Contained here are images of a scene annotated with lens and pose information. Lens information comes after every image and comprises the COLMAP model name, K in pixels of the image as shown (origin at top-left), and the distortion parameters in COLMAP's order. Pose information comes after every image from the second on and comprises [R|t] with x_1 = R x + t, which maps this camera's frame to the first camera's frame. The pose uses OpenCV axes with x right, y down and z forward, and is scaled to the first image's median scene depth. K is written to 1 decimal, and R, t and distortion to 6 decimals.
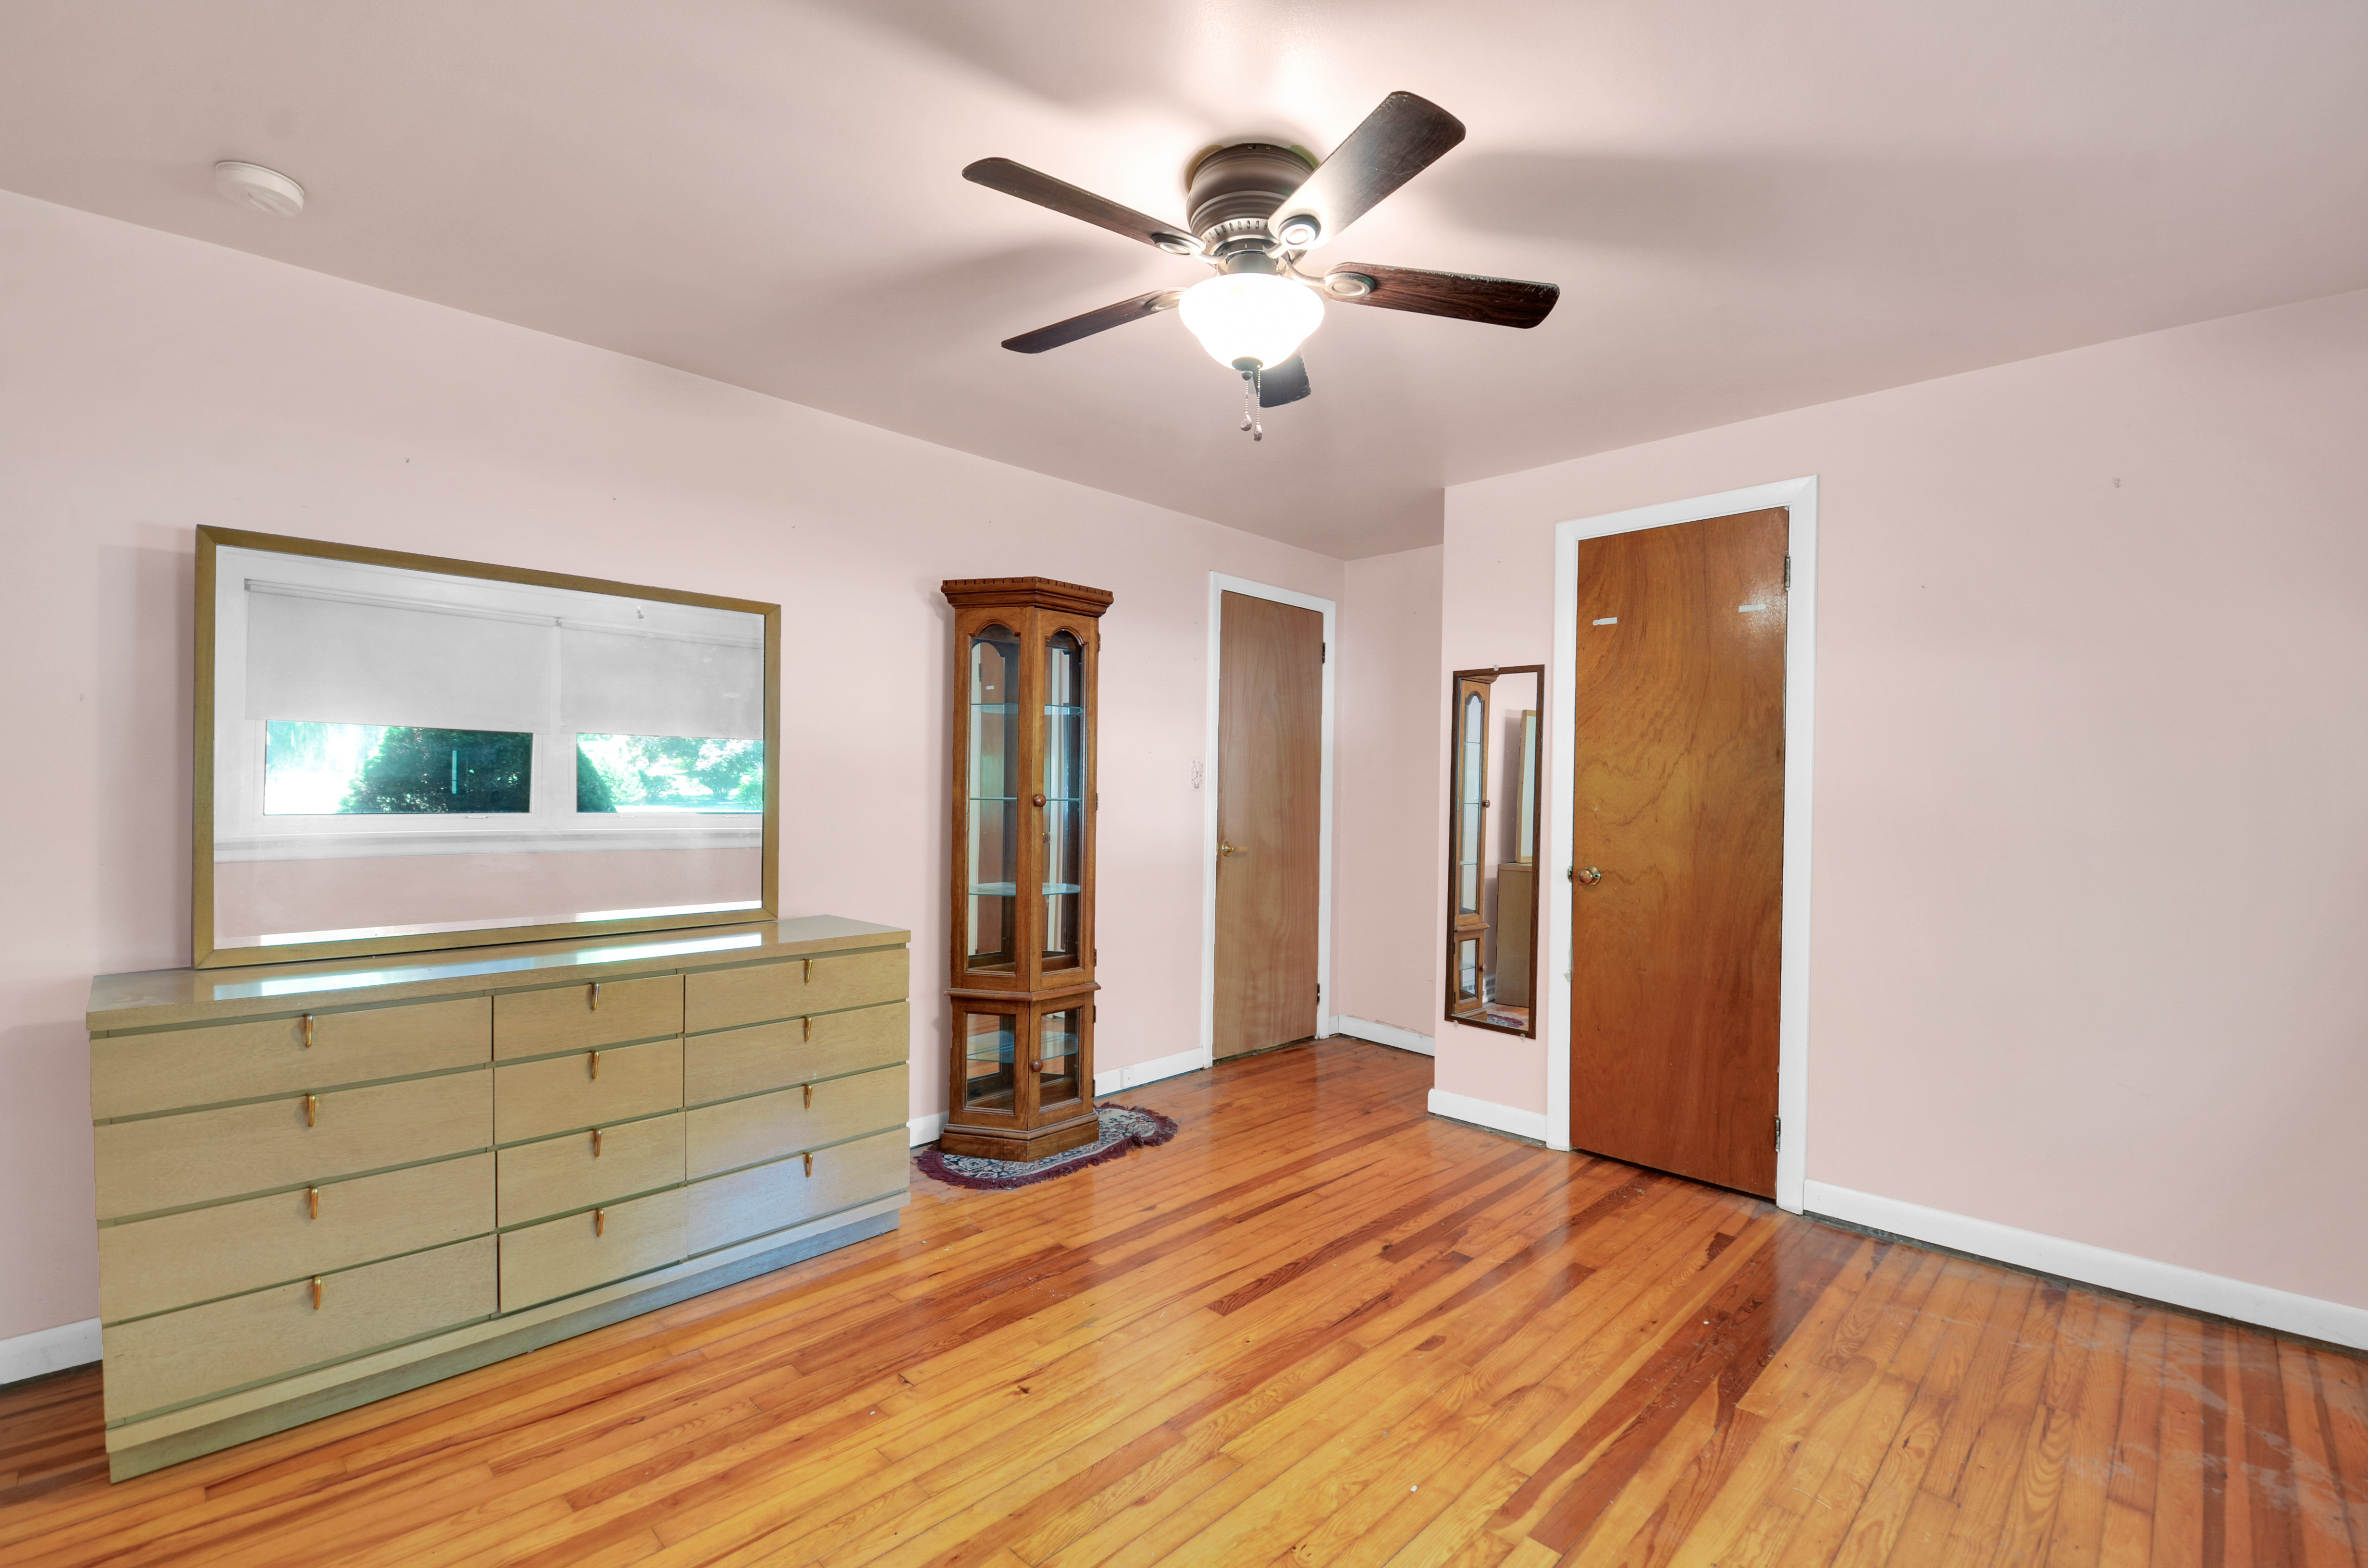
lens RADIAL K [[1028.8, 0, 1187.6], [0, 1028.8, 788.5], [0, 0, 1]] dist [-0.021908, -0.002411]
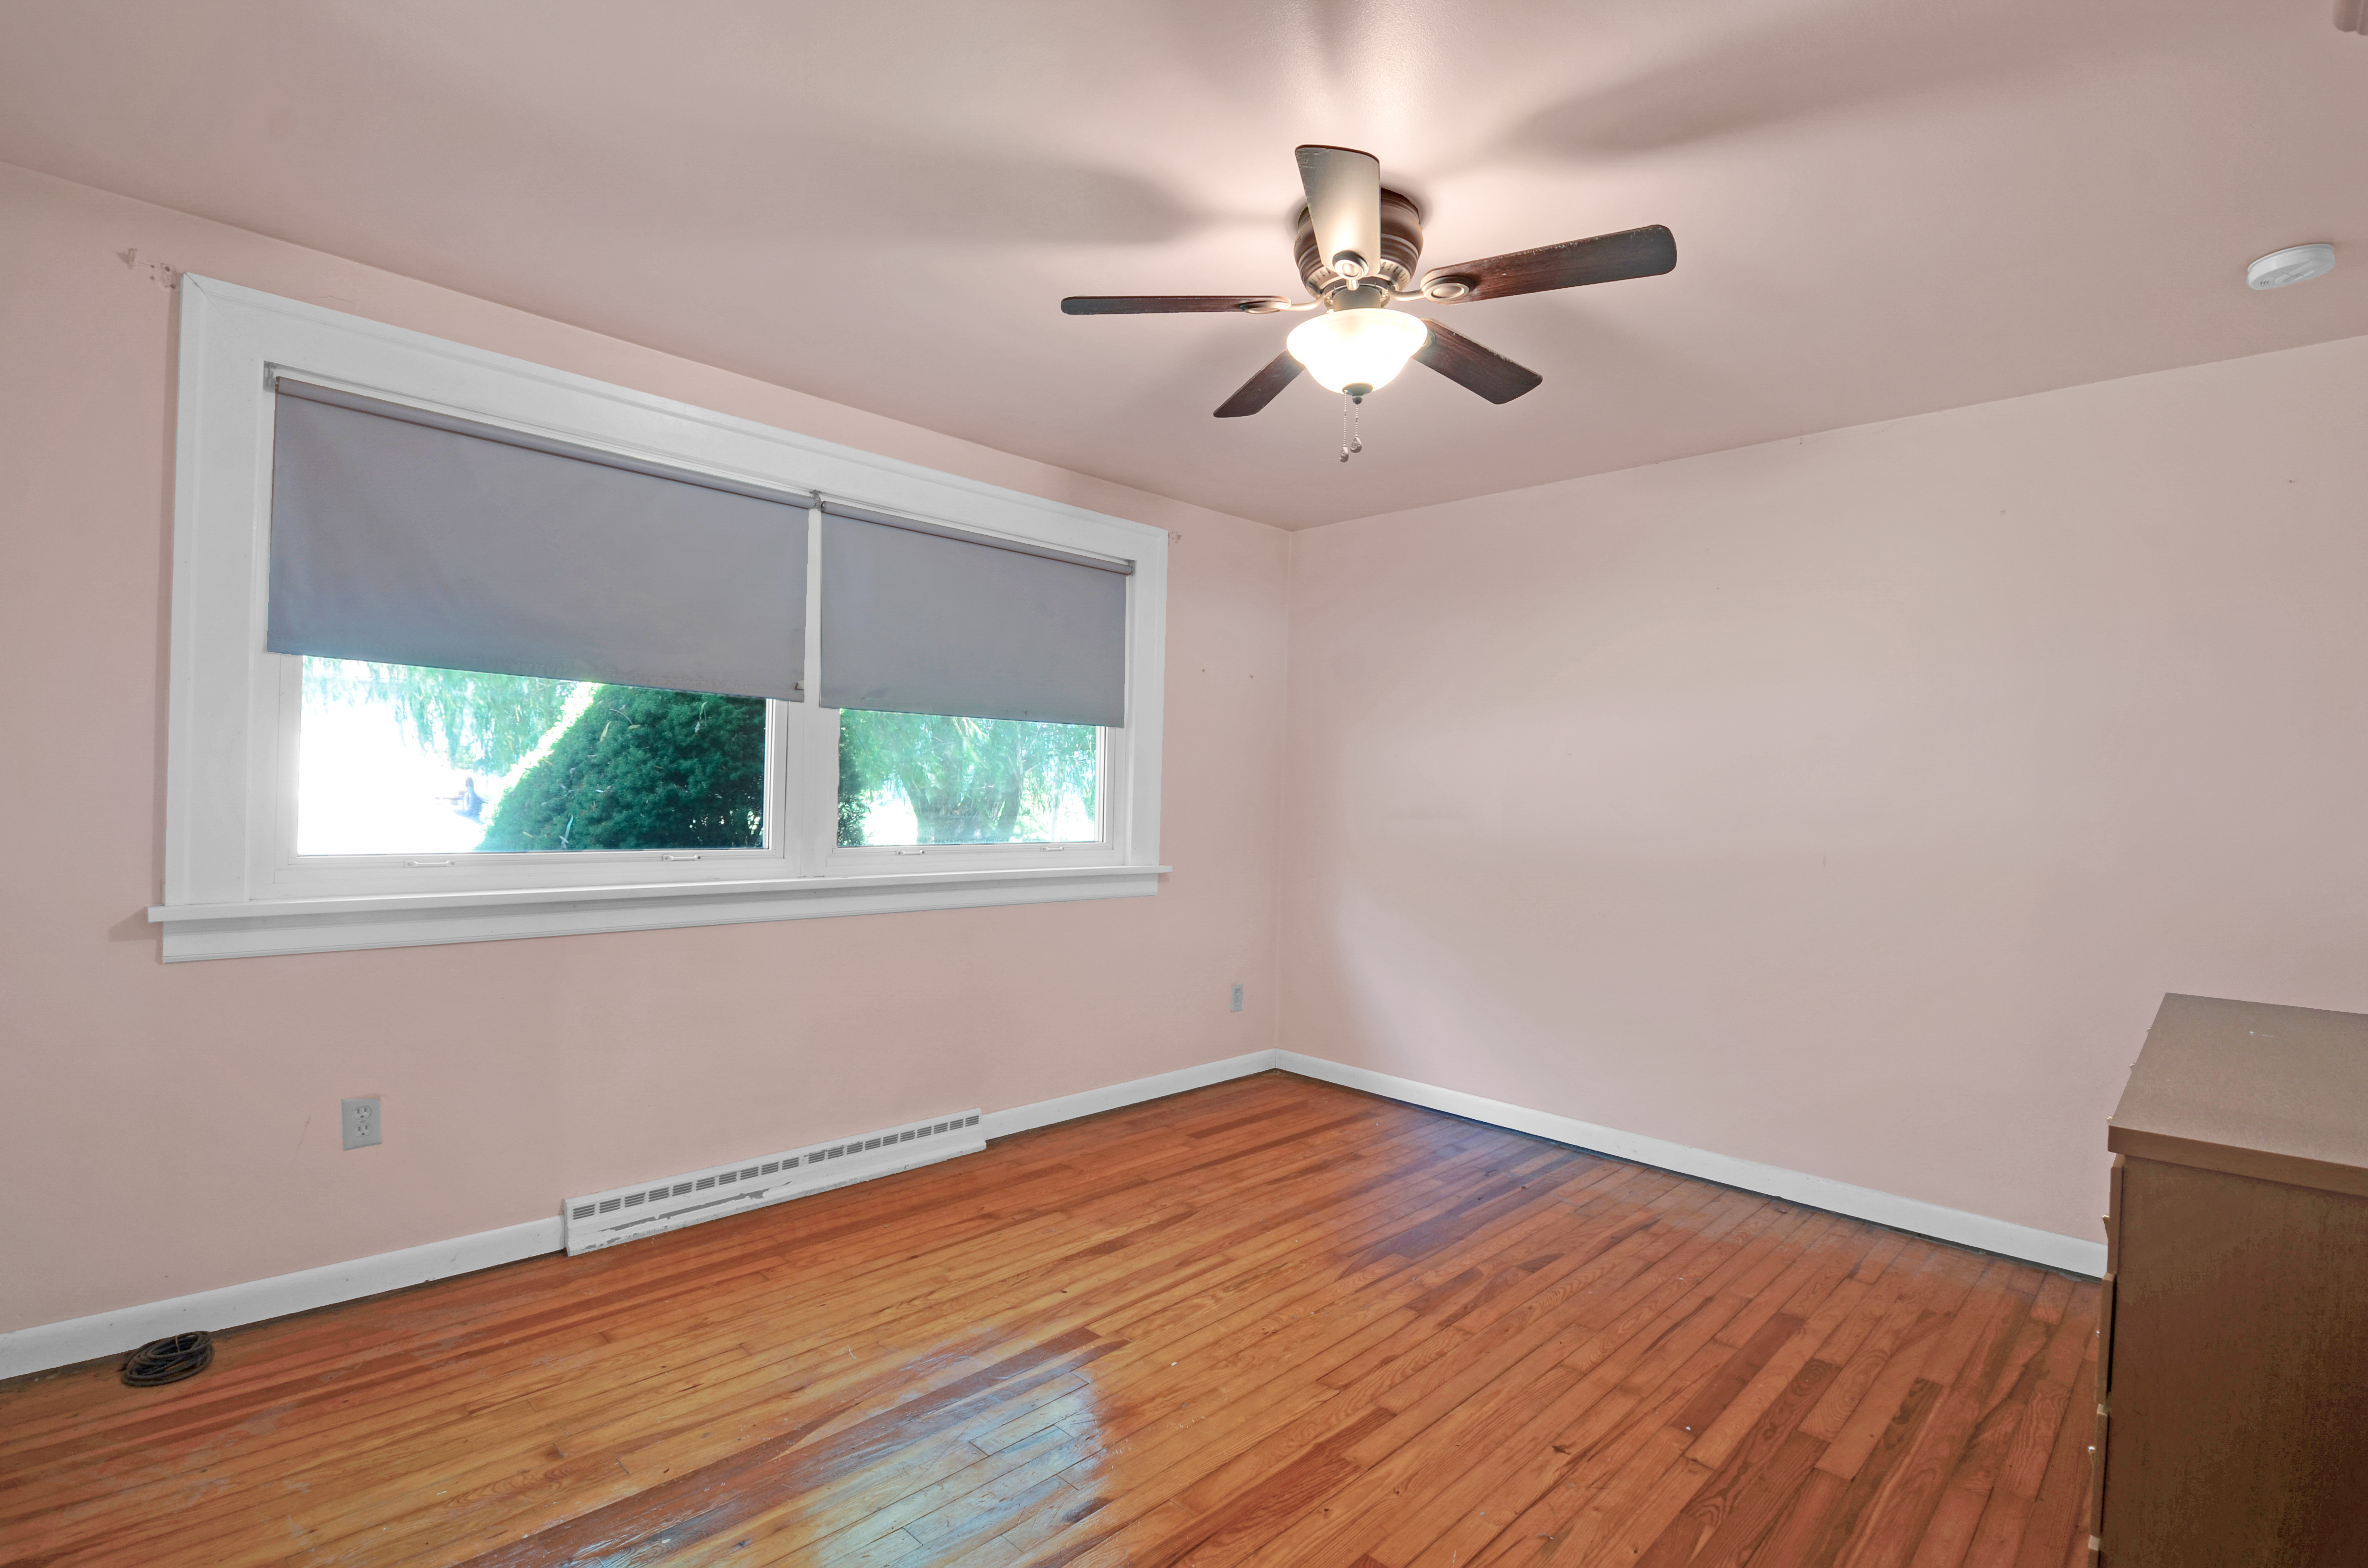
lens RADIAL K [[1028.8, 0, 1180.0], [0, 1028.8, 790.6], [0, 0, 1]] dist [-0.021908, -0.002411]
pose [[-0.999106, -0.040210, 0.013046, 0.206316], [-0.040153, 0.999183, 0.004606, -0.003611], [-0.013220, 0.004078, -0.999904, 2.014599]]
